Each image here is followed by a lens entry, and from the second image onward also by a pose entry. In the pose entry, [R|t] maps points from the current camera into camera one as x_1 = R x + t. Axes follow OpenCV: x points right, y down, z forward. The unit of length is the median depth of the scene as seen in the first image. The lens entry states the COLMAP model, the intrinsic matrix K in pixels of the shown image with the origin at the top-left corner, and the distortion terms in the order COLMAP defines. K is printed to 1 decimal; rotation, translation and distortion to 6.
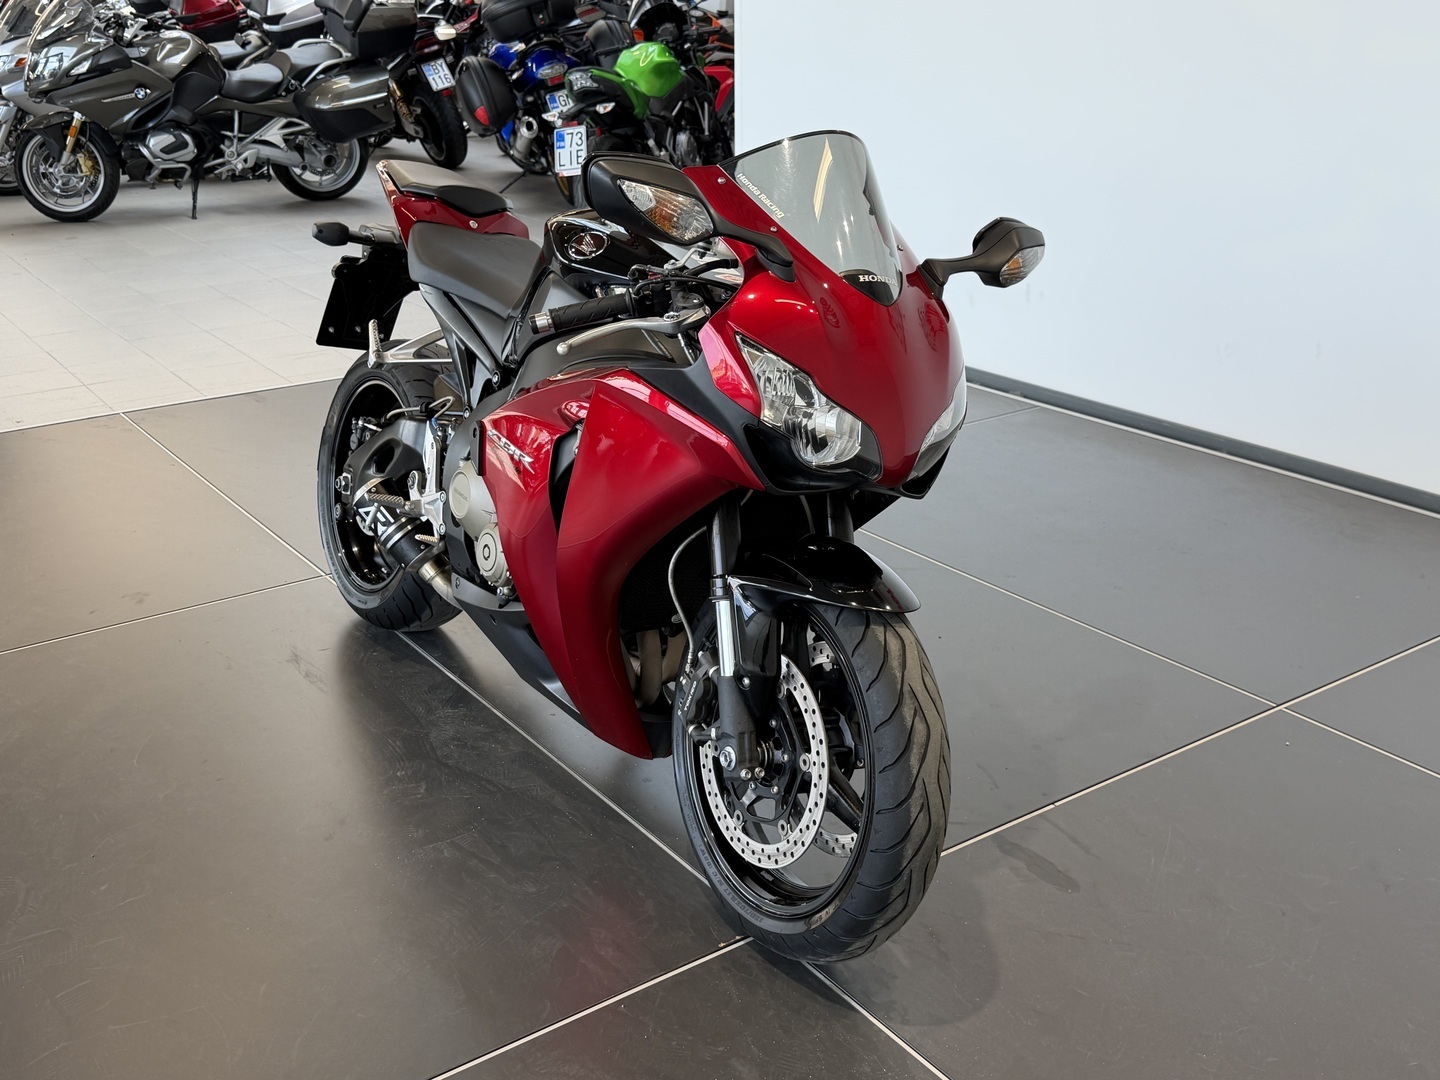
lens RADIAL K [[1570.6, 0, 720.0], [0, 1570.6, 540.0], [0, 0, 1]] dist [0.105679, -0.254186]
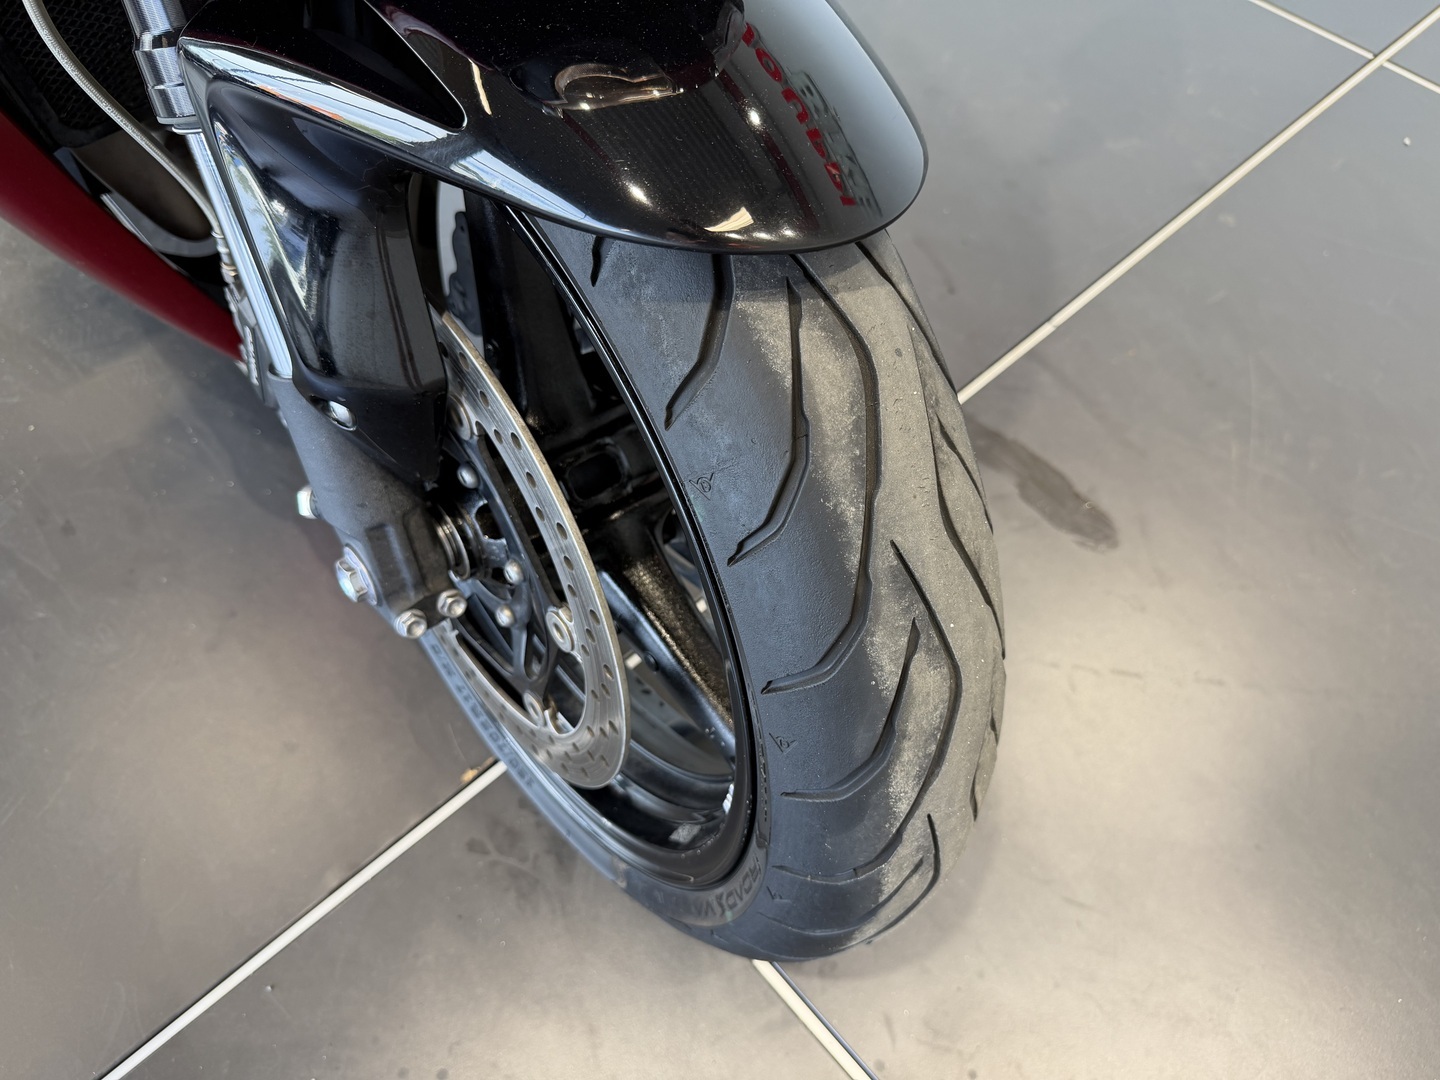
lens RADIAL K [[1035.4, 0, 720.0], [0, 1035.4, 540.0], [0, 0, 1]] dist [-0.007914, -0.005214]
pose [[0.993641, -0.101390, 0.048974, 0.056597], [0.049363, 0.783169, 0.619847, -0.009524], [-0.101201, -0.613487, 0.783193, 0.586817]]
